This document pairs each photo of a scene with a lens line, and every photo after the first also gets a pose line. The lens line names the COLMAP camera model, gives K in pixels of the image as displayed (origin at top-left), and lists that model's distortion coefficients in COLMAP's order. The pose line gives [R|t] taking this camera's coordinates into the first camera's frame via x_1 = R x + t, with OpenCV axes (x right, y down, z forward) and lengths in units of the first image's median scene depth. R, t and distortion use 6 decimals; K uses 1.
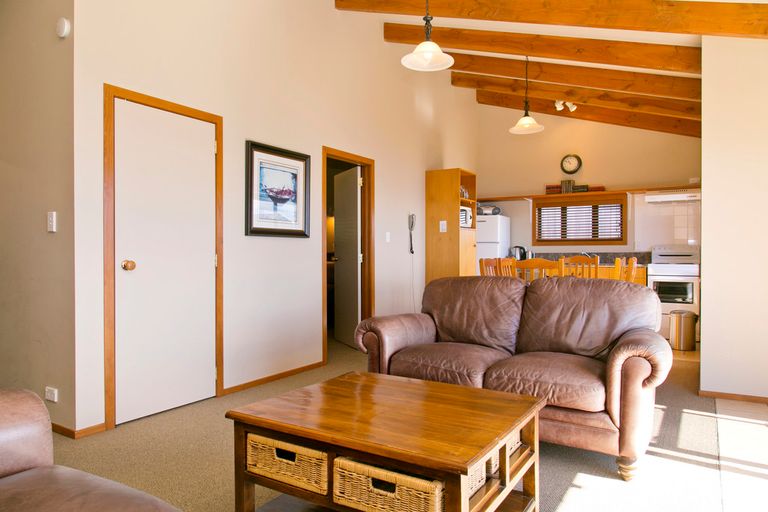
lens RADIAL K [[528.2, 0, 384.0], [0, 528.2, 256.0], [0, 0, 1]] dist [-0.001687, -0.001105]
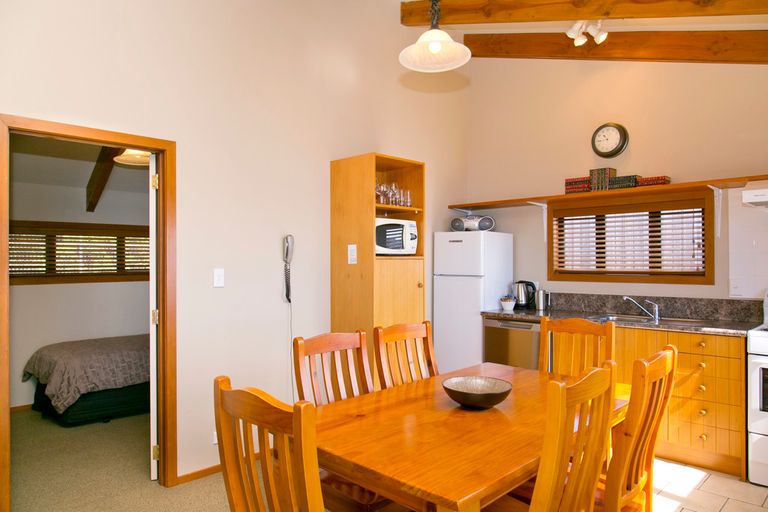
lens RADIAL K [[528.2, 0, 384.0], [0, 528.2, 256.0], [0, 0, 1]] dist [-0.001687, -0.001105]
pose [[0.974759, -0.003780, -0.223230, 0.245514], [0.000457, 0.999888, -0.014936, -0.040330], [0.223261, 0.014457, 0.974651, 0.392736]]
